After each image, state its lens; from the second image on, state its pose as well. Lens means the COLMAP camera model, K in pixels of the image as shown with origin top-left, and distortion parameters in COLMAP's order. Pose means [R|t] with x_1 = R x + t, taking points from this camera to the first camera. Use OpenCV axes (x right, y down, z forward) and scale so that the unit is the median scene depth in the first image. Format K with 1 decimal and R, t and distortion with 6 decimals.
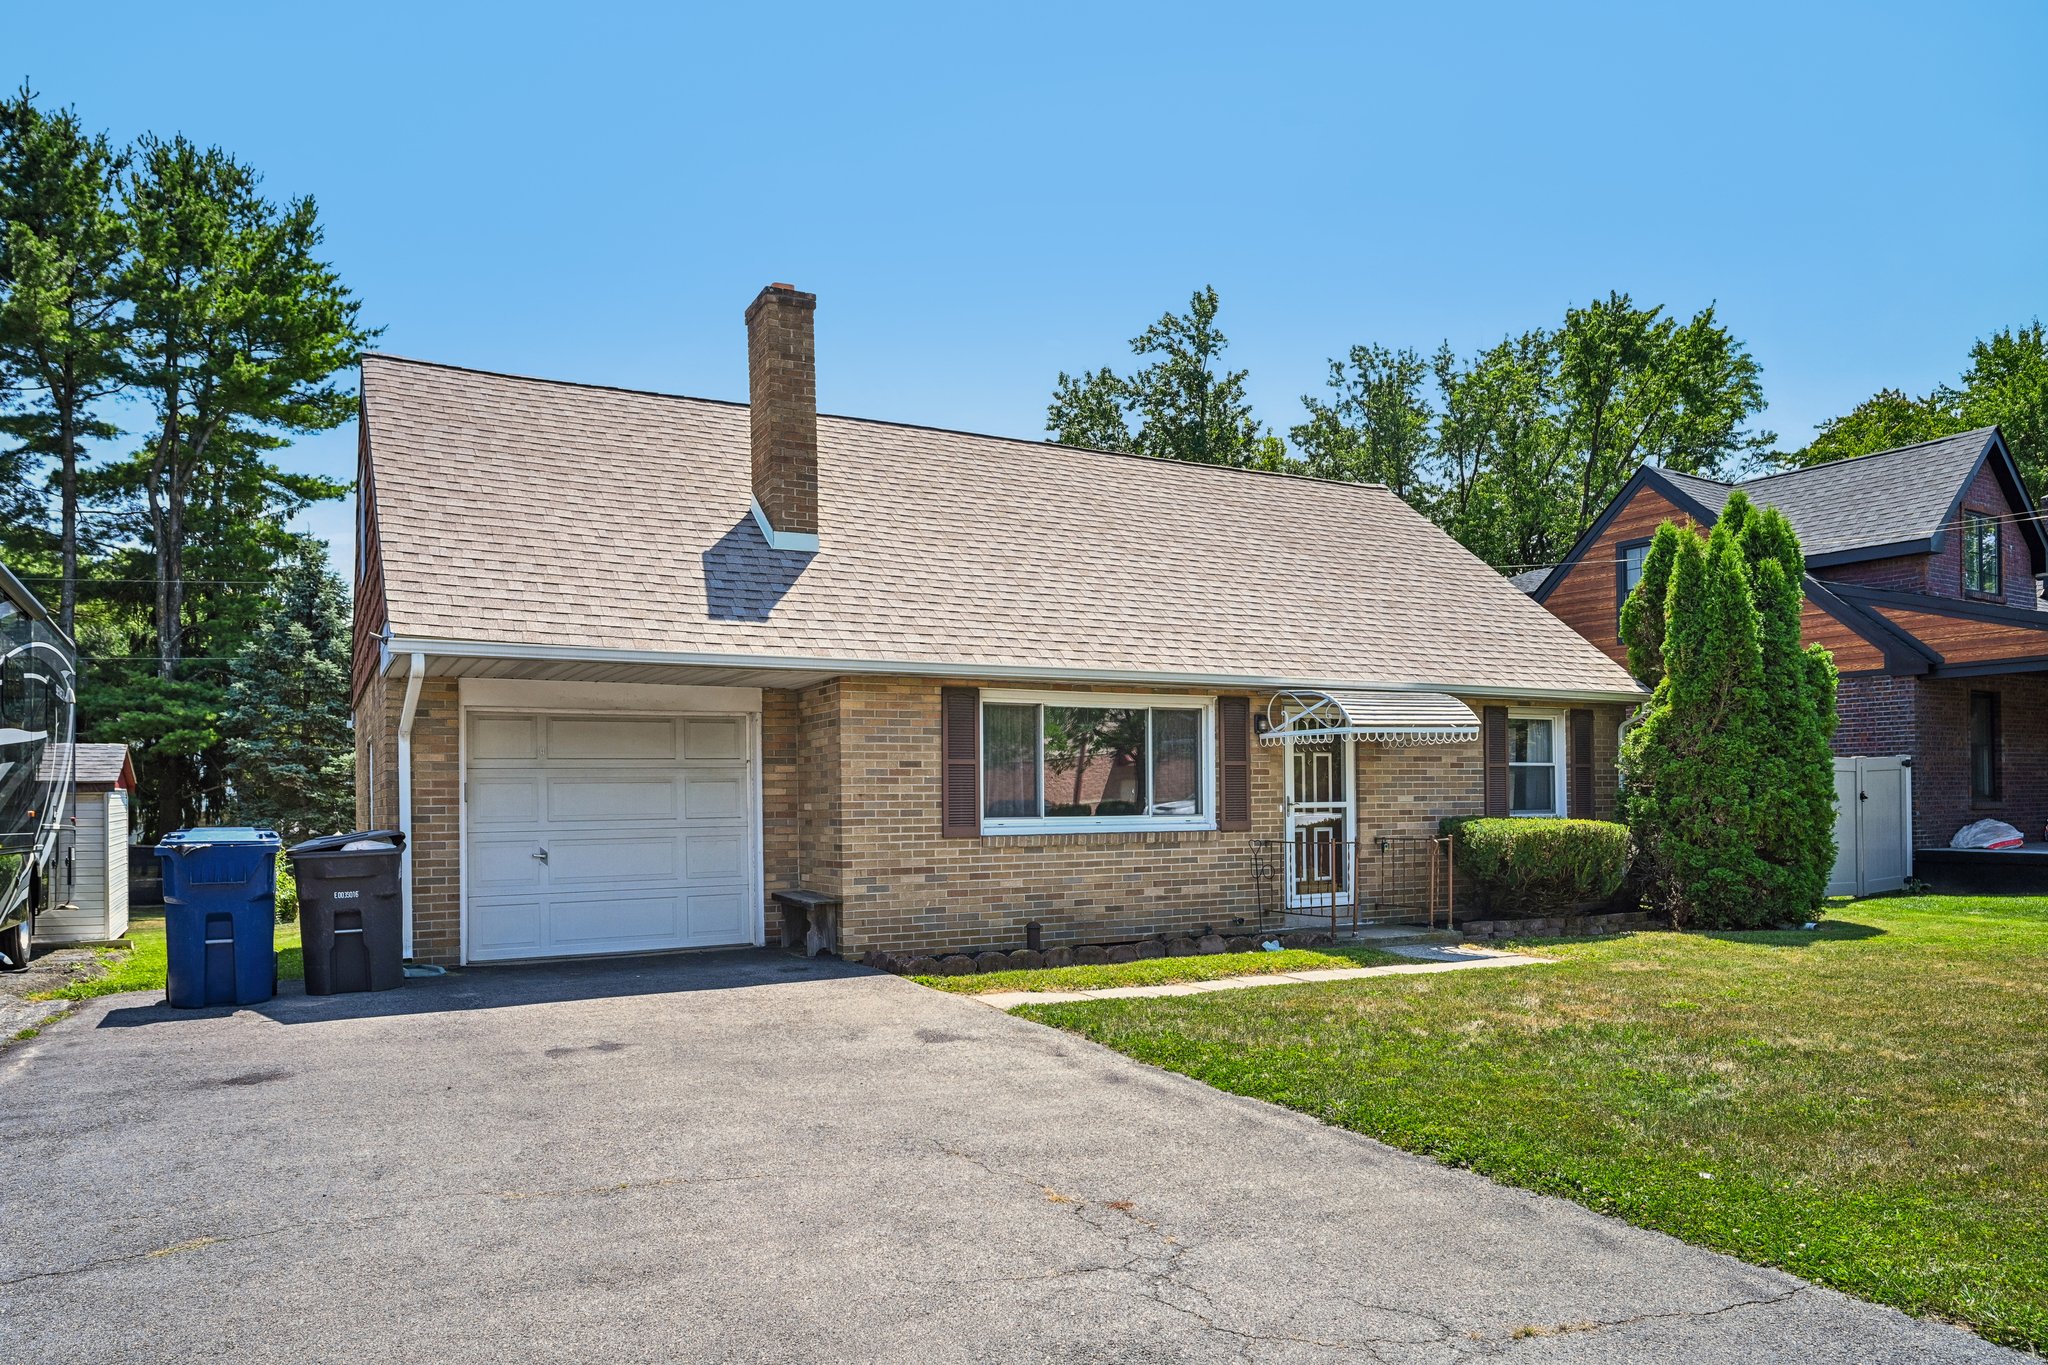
lens RADIAL K [[1287.0, 0, 1021.2], [0, 1287.0, 676.1], [0, 0, 1]] dist [0.004950, 0.003511]
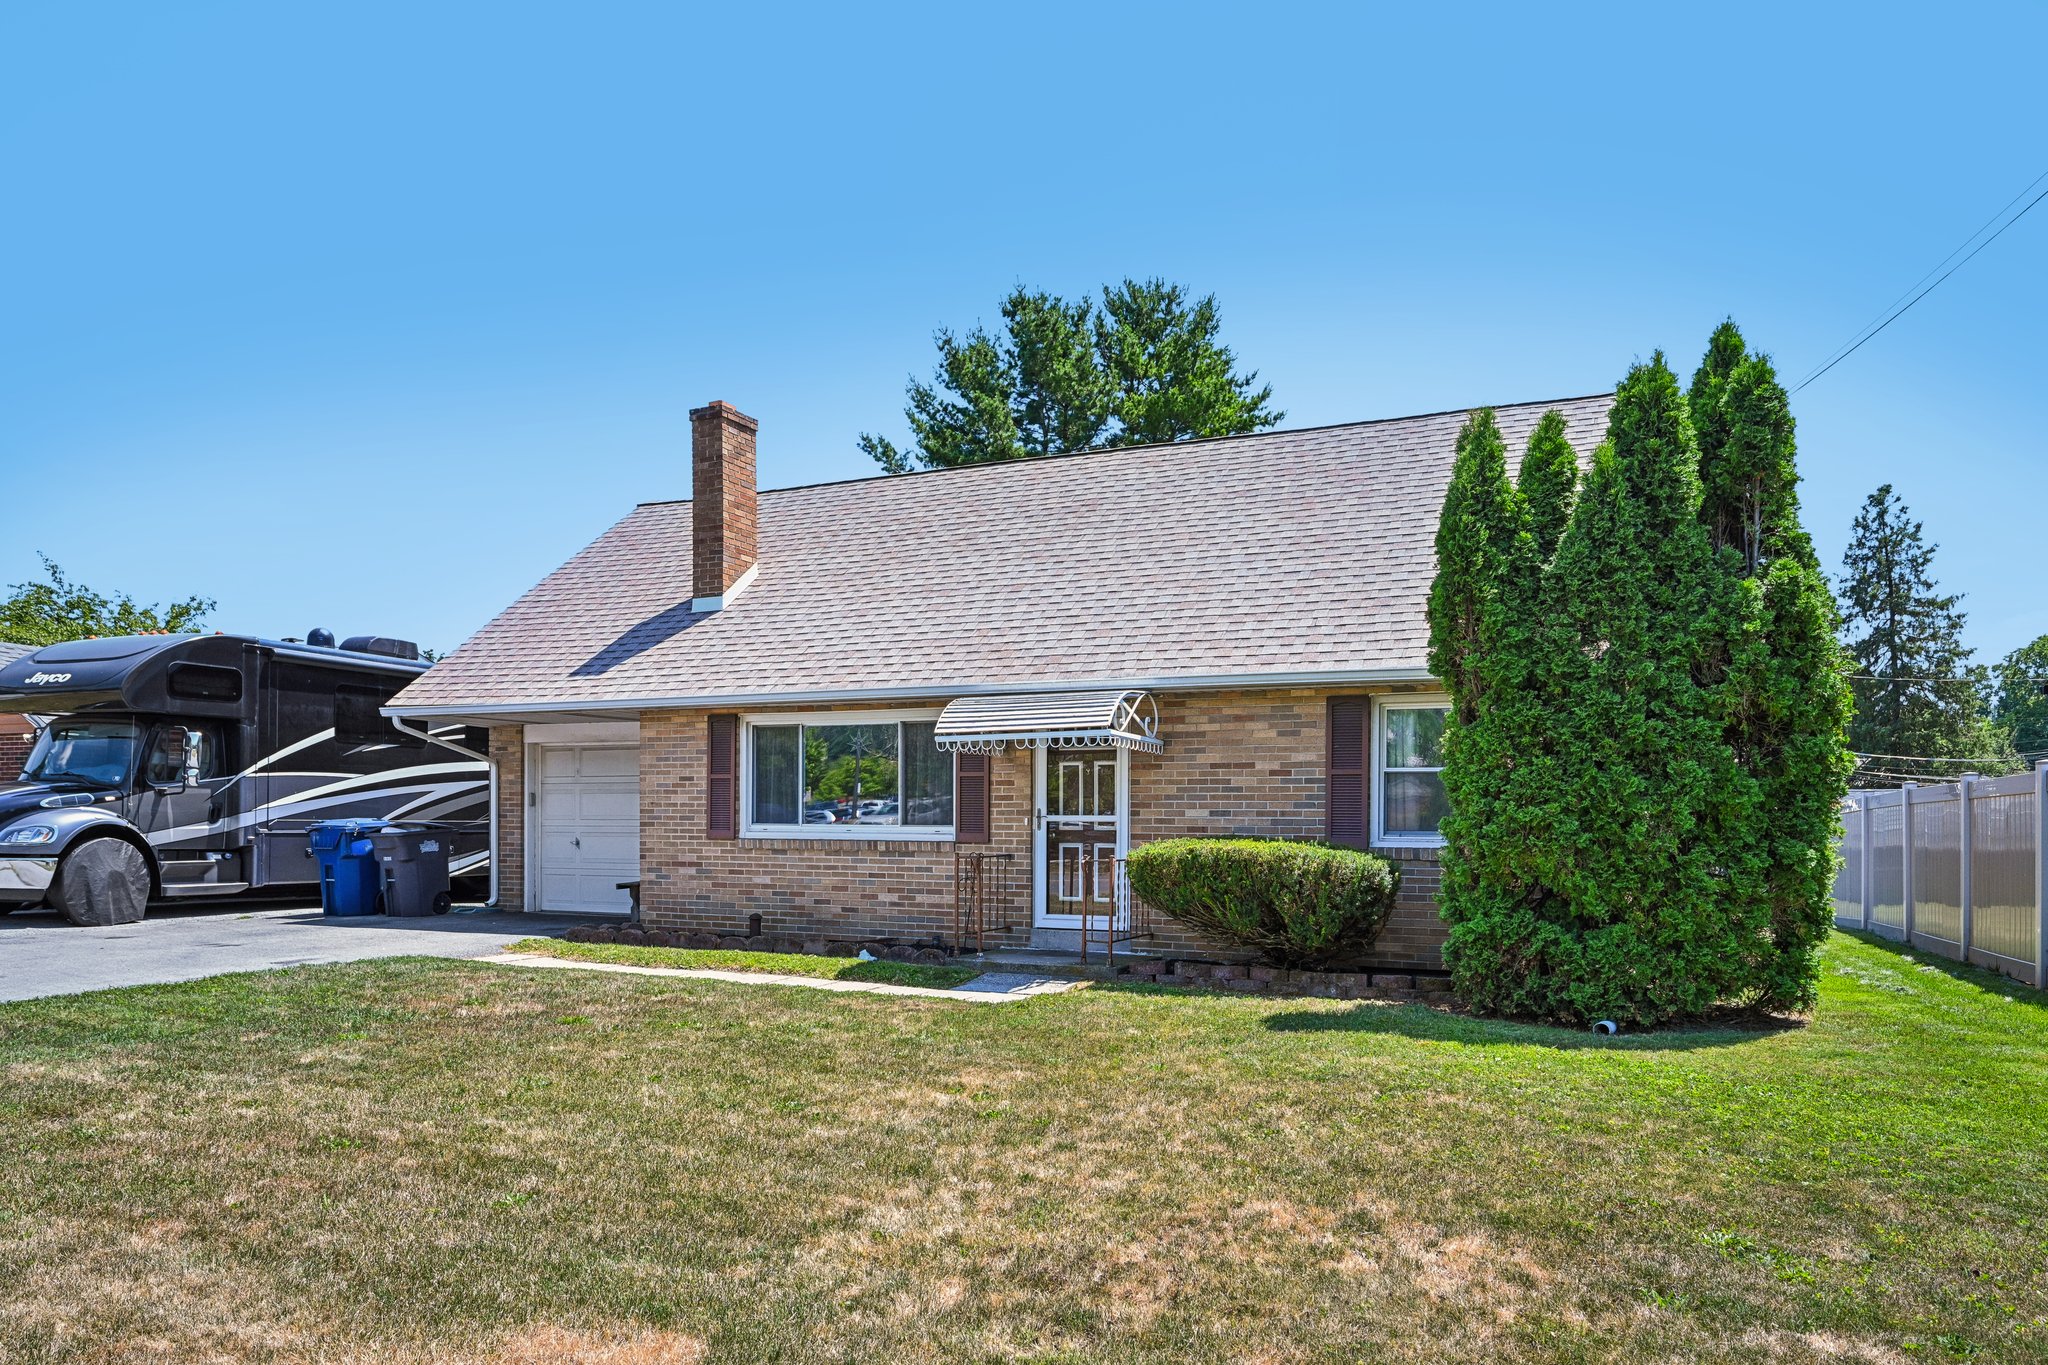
lens RADIAL K [[1287.0, 0, 1022.2], [0, 1287.0, 693.6], [0, 0, 1]] dist [0.004950, 0.003511]
pose [[0.632310, -0.056894, -0.772623, 1.015542], [0.064670, 0.997695, -0.020542, 0.030680], [0.772011, -0.036977, 0.634532, 0.432666]]
